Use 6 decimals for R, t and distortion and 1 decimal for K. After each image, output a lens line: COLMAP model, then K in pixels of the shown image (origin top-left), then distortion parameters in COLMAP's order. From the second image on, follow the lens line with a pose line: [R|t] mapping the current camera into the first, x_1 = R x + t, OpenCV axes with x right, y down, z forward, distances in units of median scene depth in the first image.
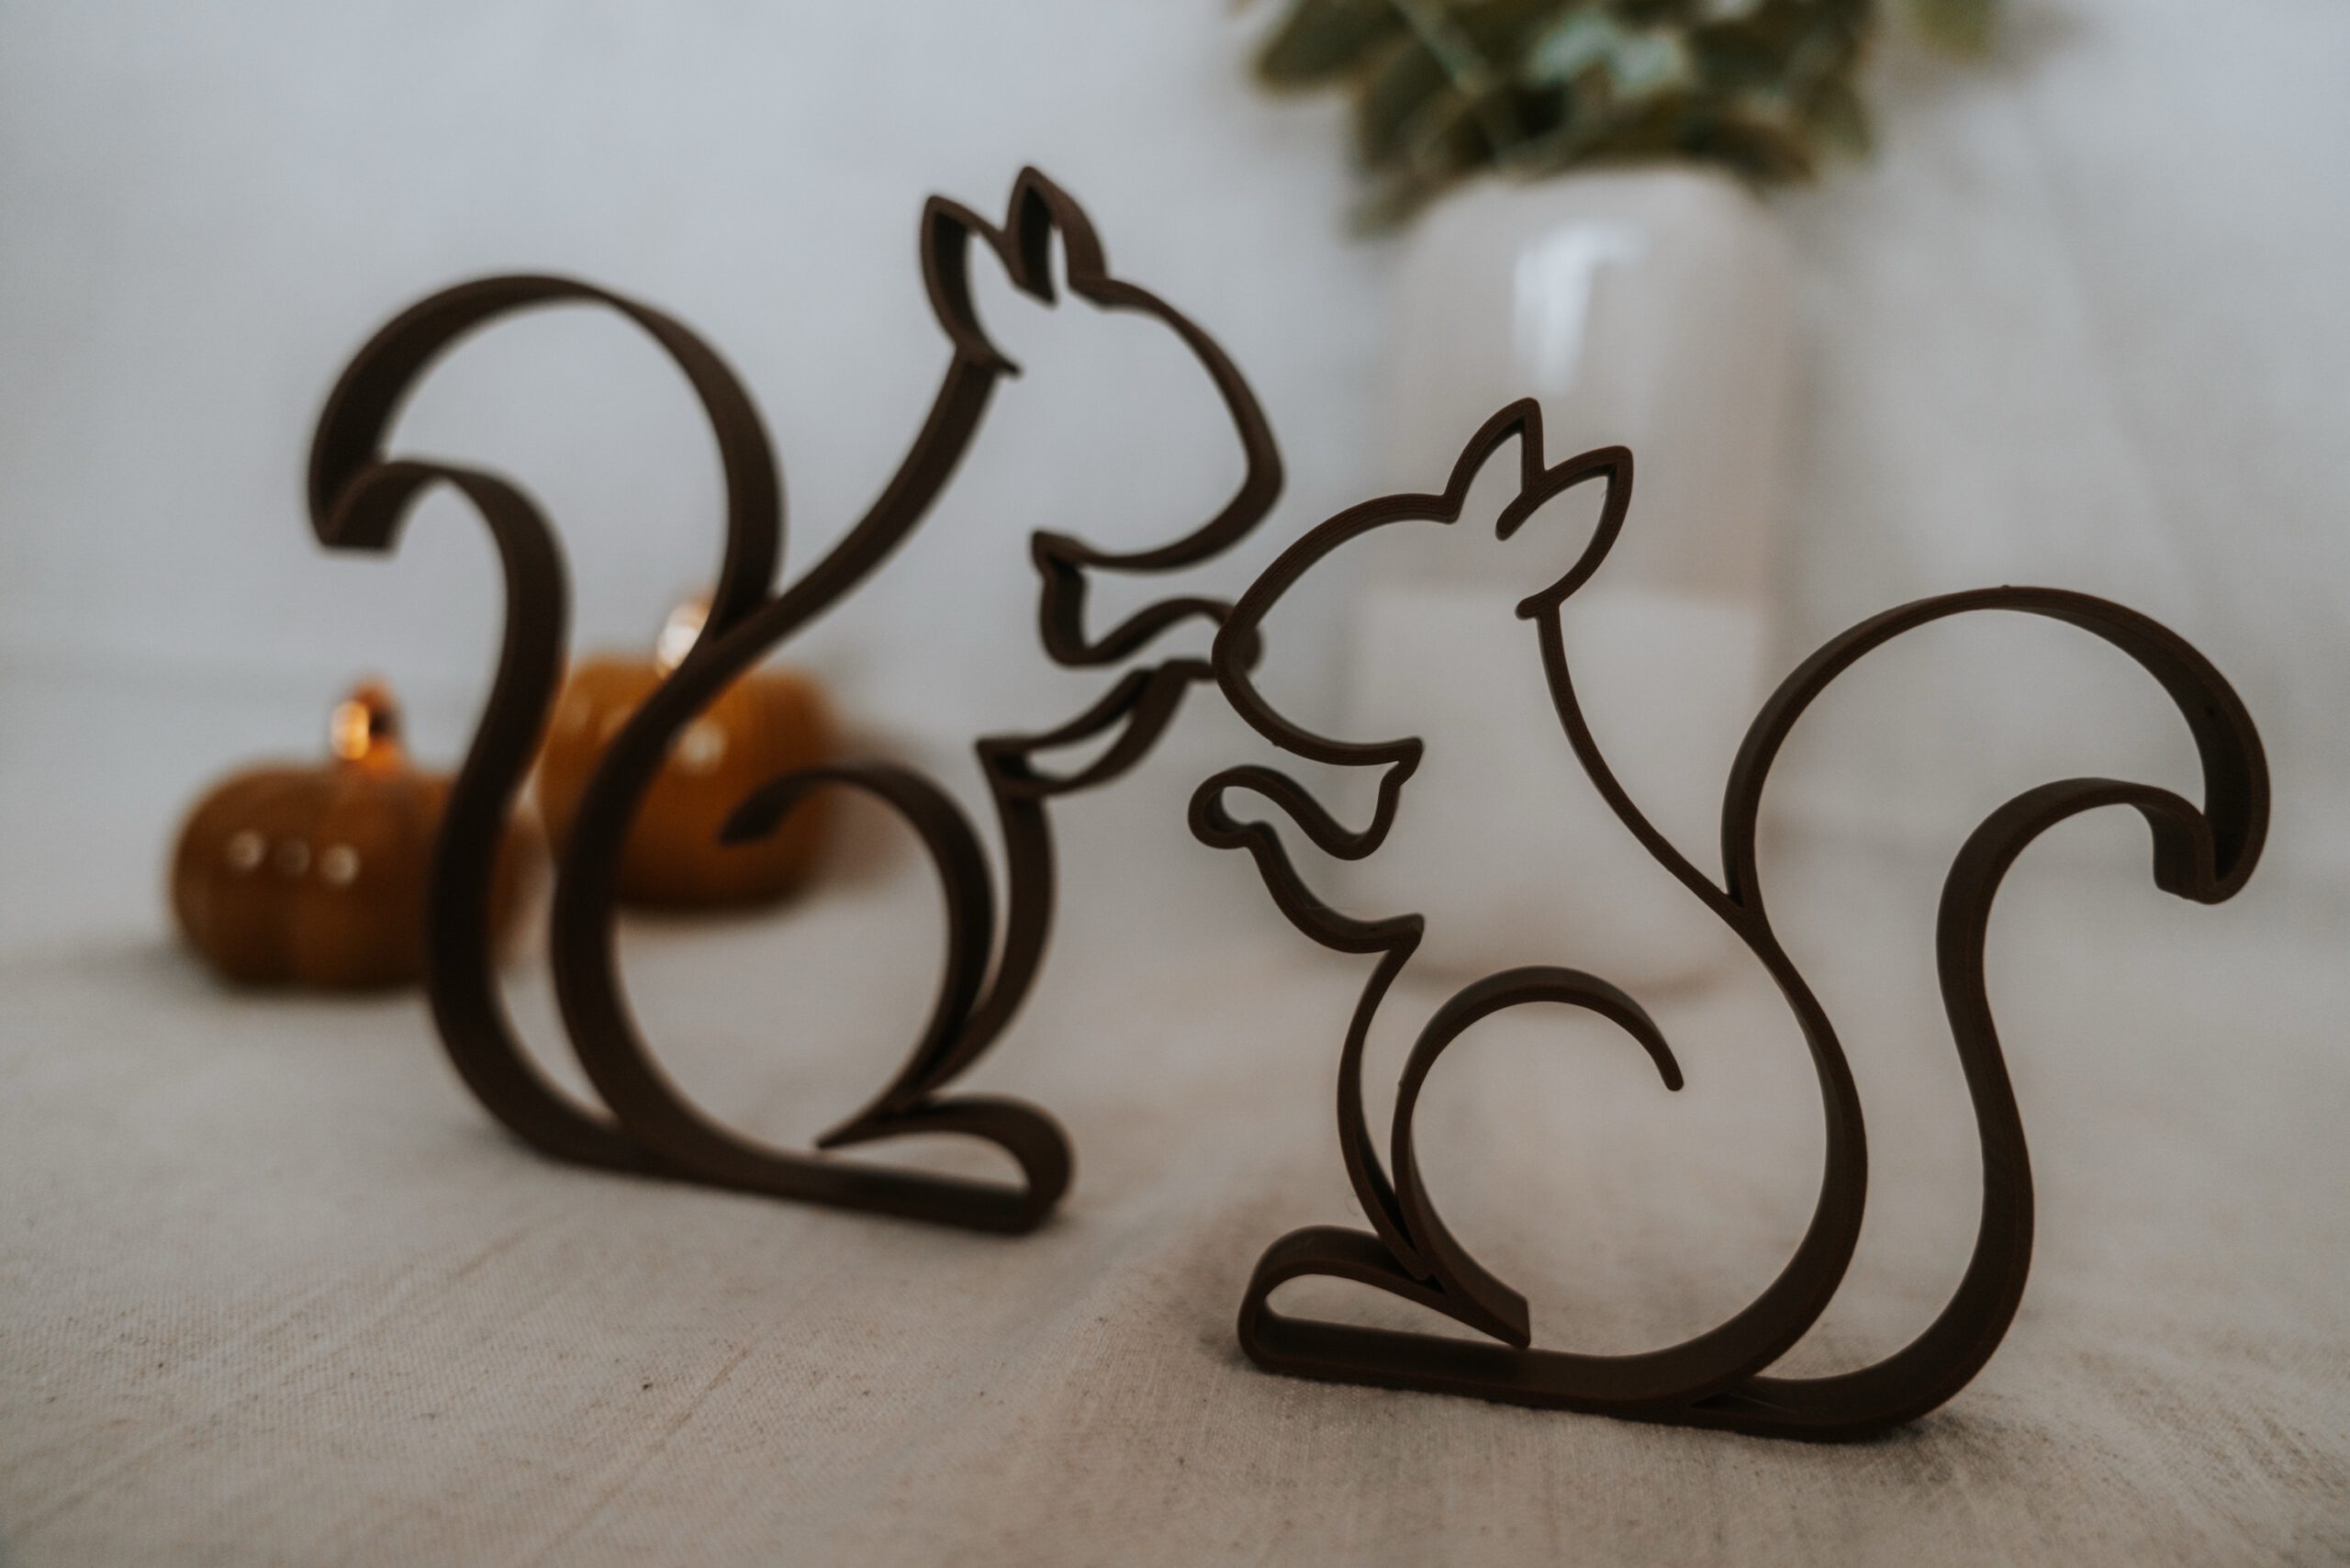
lens RADIAL K [[1671.1, 0, 1163.1], [0, 1671.1, 737.4], [0, 0, 1]] dist [0.008444, -0.000447]
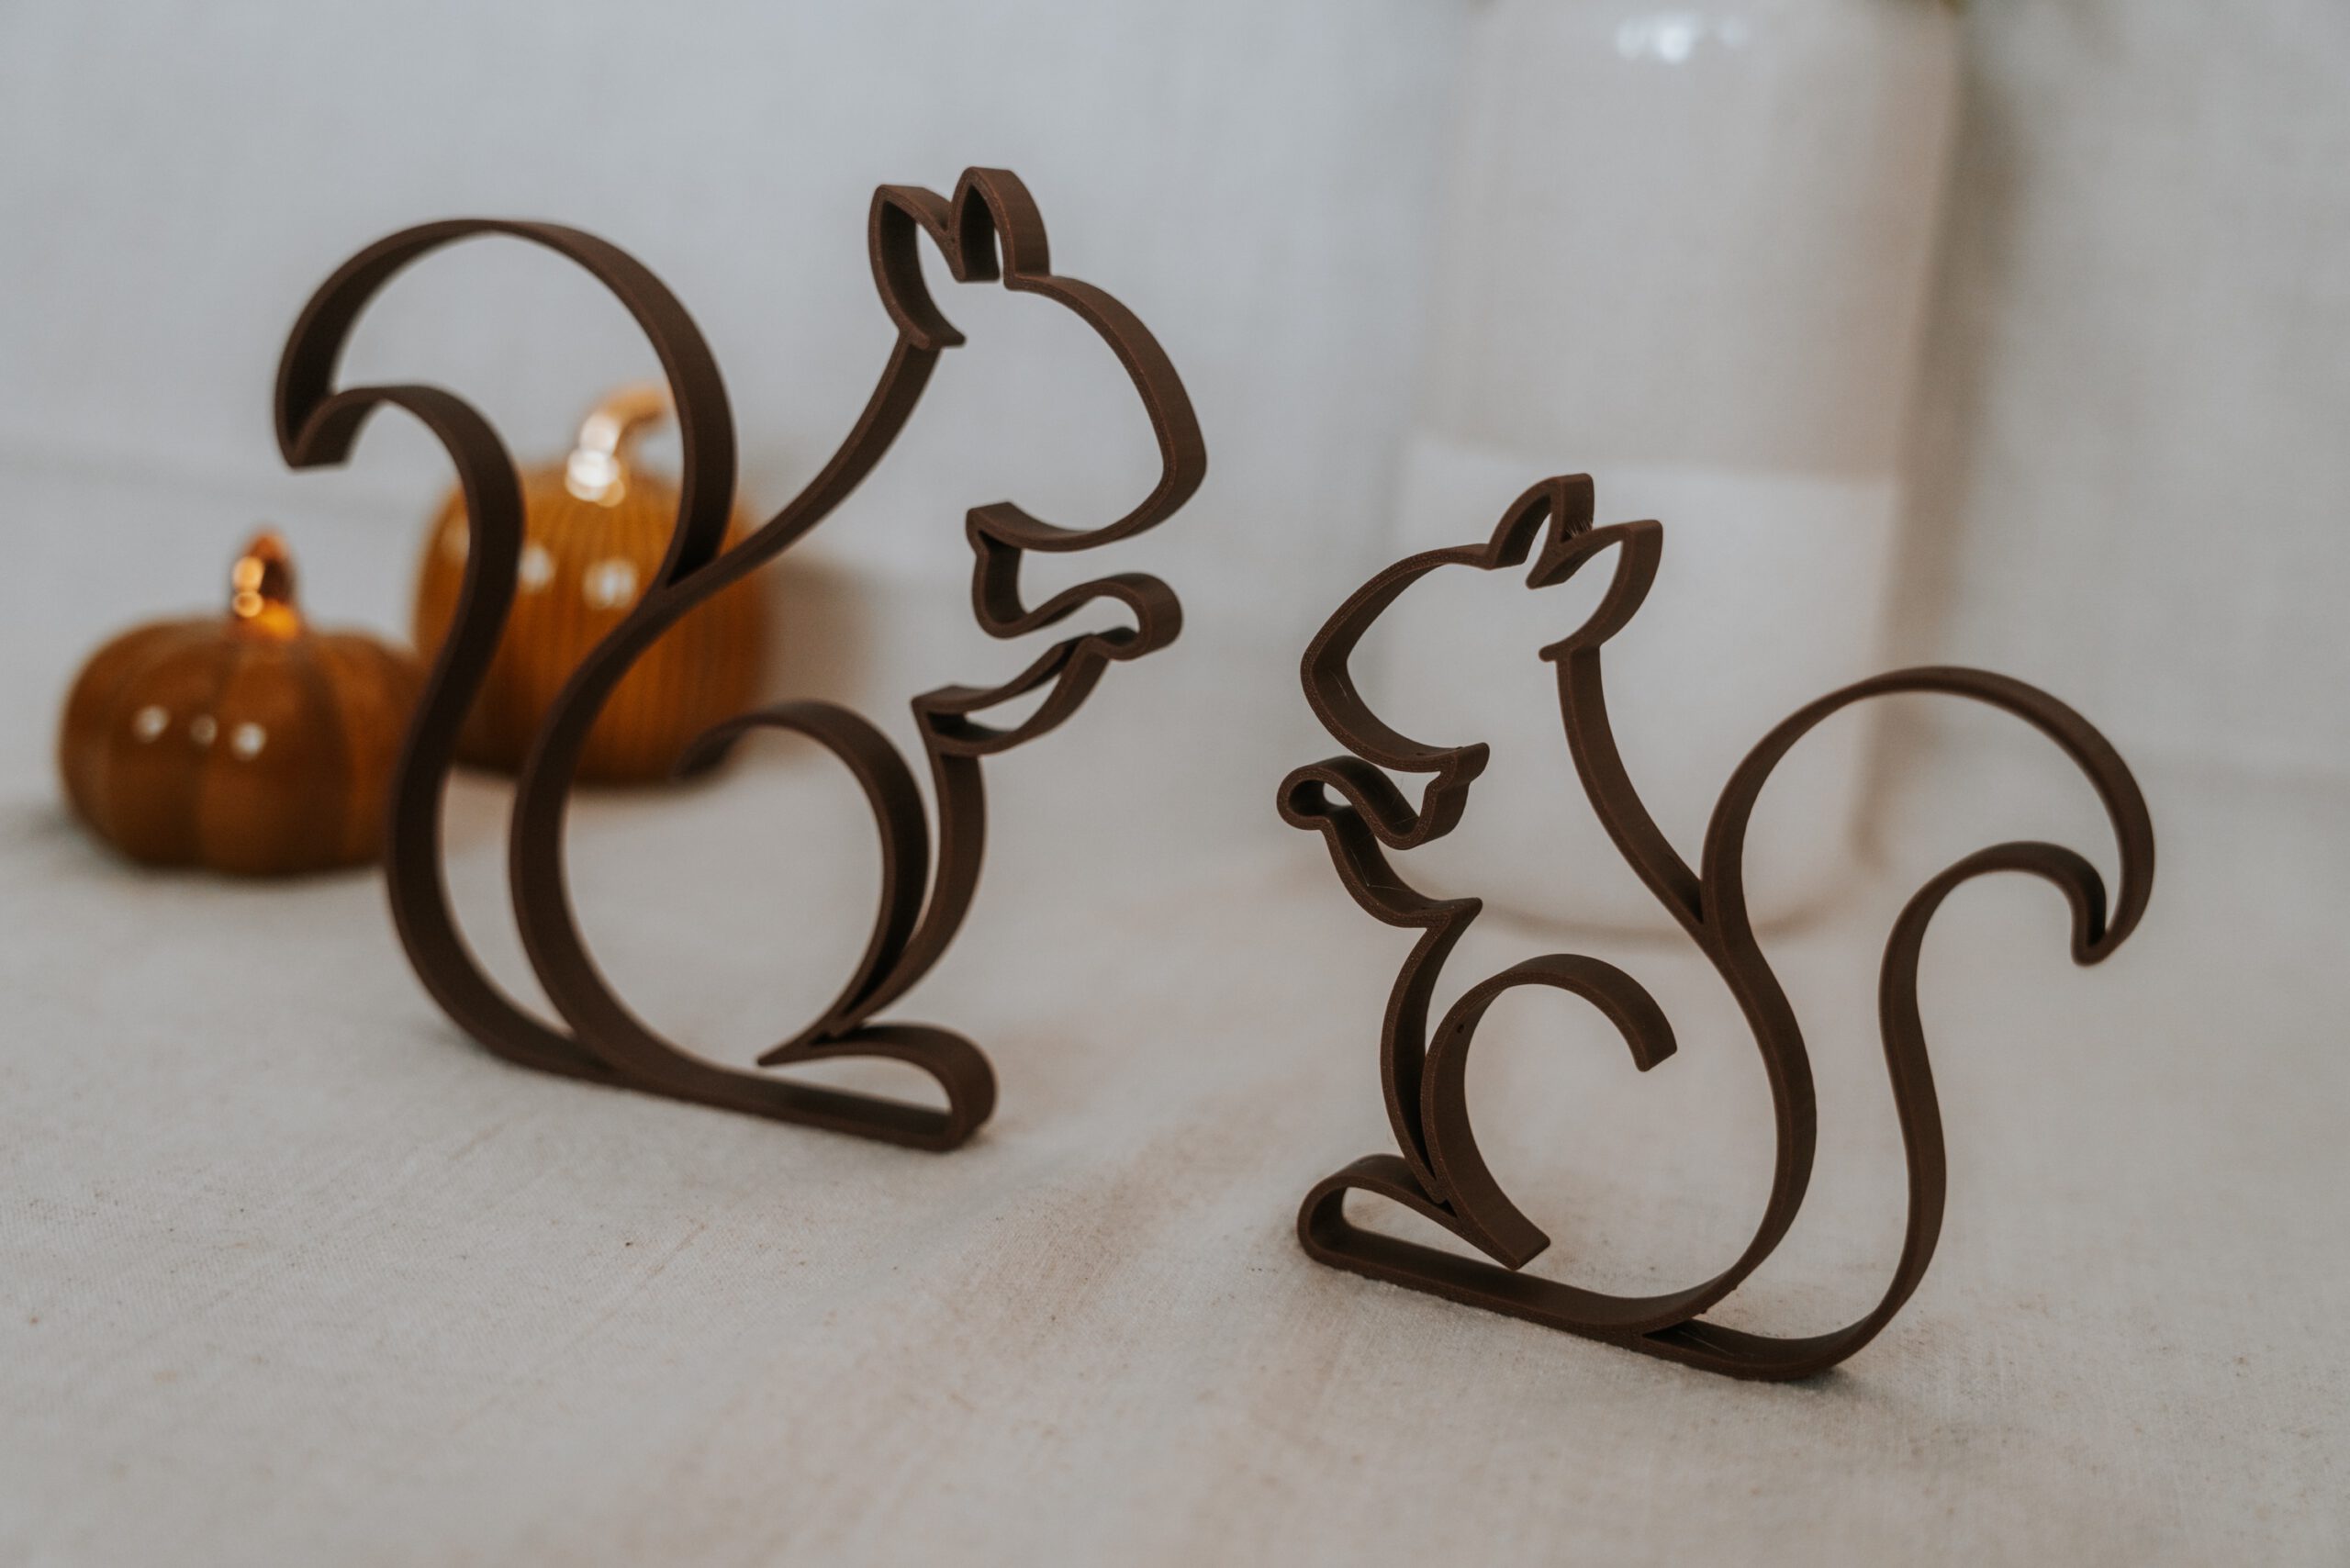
lens RADIAL K [[2589.9, 0, 1175.0], [0, 2589.9, 784.0], [0, 0, 1]] dist [0.002443, 0.009980]
pose [[0.998693, 0.041797, -0.029405, 0.107469], [-0.037712, 0.991067, 0.127919, -0.163864], [0.034489, -0.126643, 0.991349, -0.651145]]
